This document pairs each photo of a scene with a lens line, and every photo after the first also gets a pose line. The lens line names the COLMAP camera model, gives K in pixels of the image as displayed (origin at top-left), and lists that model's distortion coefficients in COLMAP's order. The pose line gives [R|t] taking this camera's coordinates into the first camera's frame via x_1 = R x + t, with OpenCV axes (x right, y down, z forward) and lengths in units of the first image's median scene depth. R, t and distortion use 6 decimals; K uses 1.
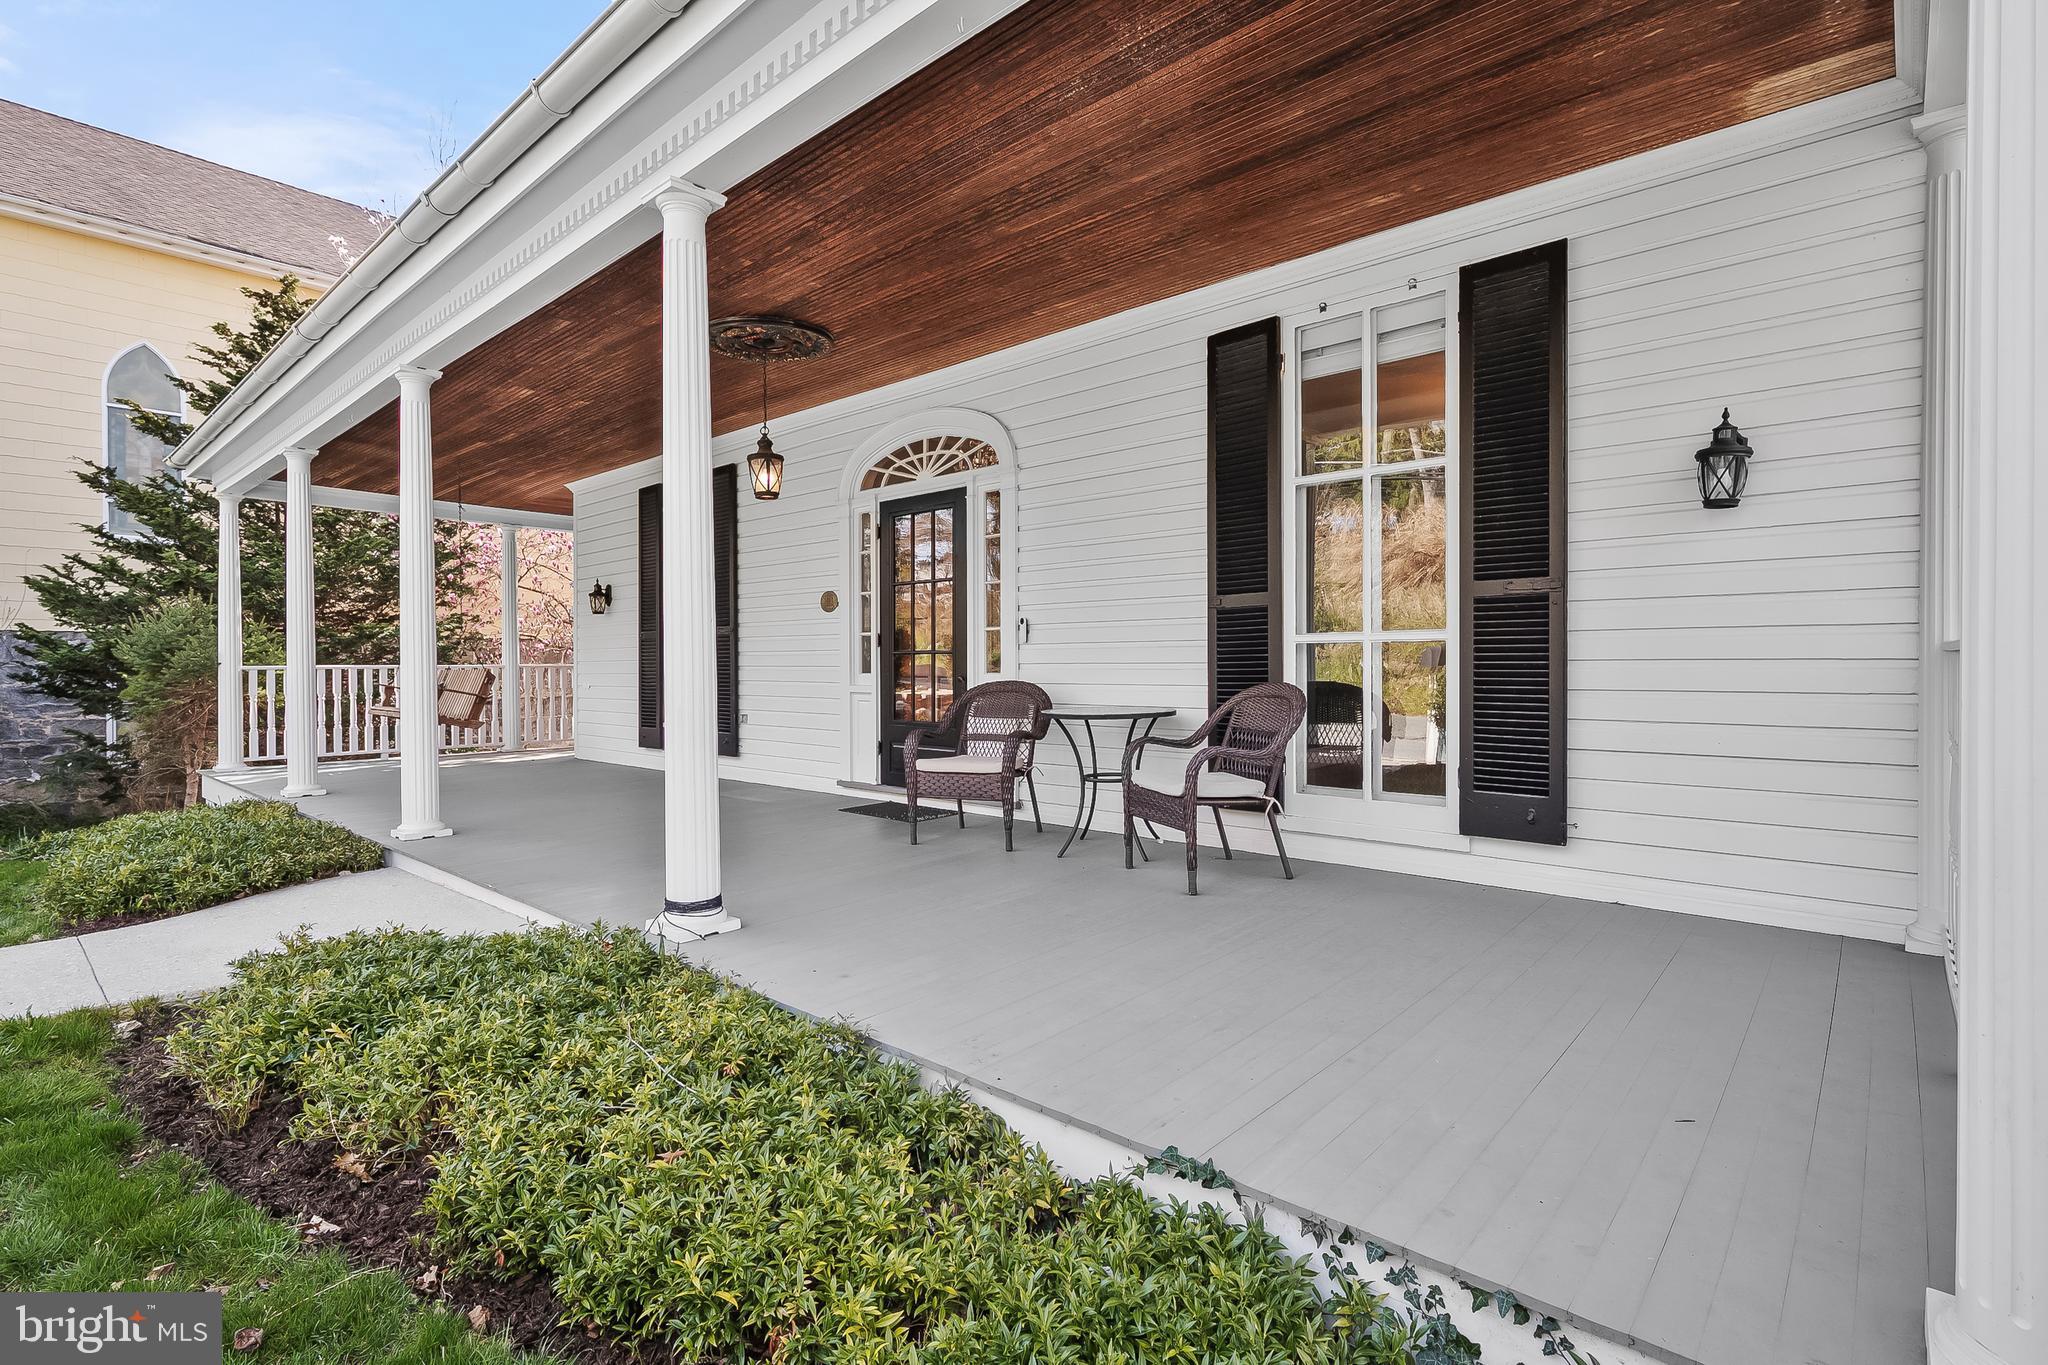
lens RADIAL K [[966.1, 0, 1029.6], [0, 966.1, 670.8], [0, 0, 1]] dist [-0.001283, -0.000583]
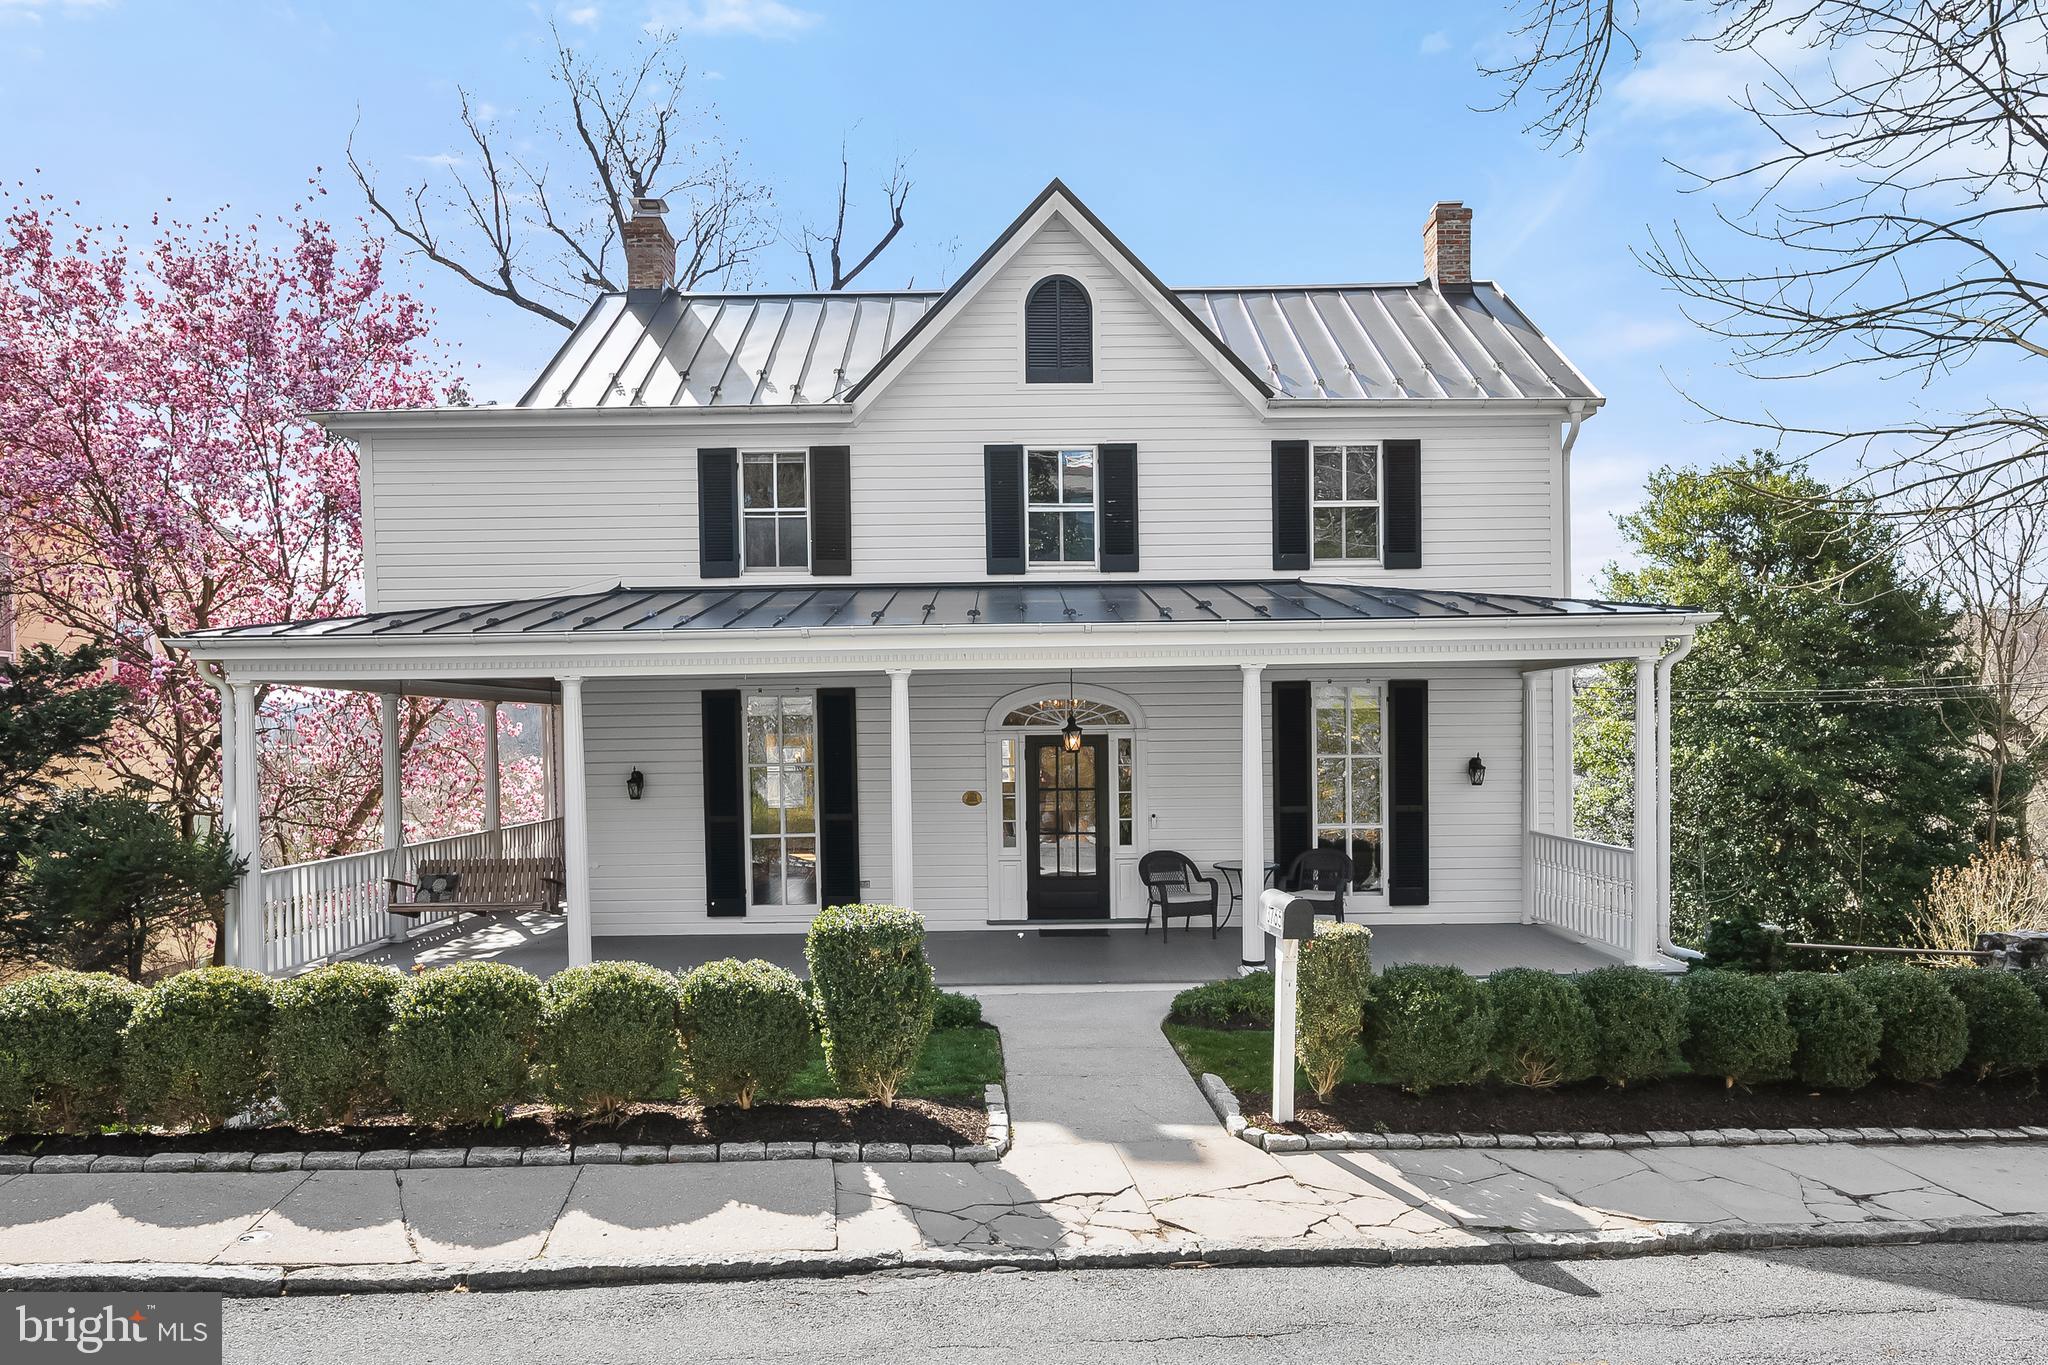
lens RADIAL K [[1276.8, 0, 1045.2], [0, 1276.8, 747.0], [0, 0, 1]] dist [-0.005177, 0.001559]
pose [[0.728026, -0.008756, 0.685494, -2.034556], [0.011808, 0.999930, 0.000232, -0.209933], [-0.685448, 0.007926, 0.728078, -0.658683]]
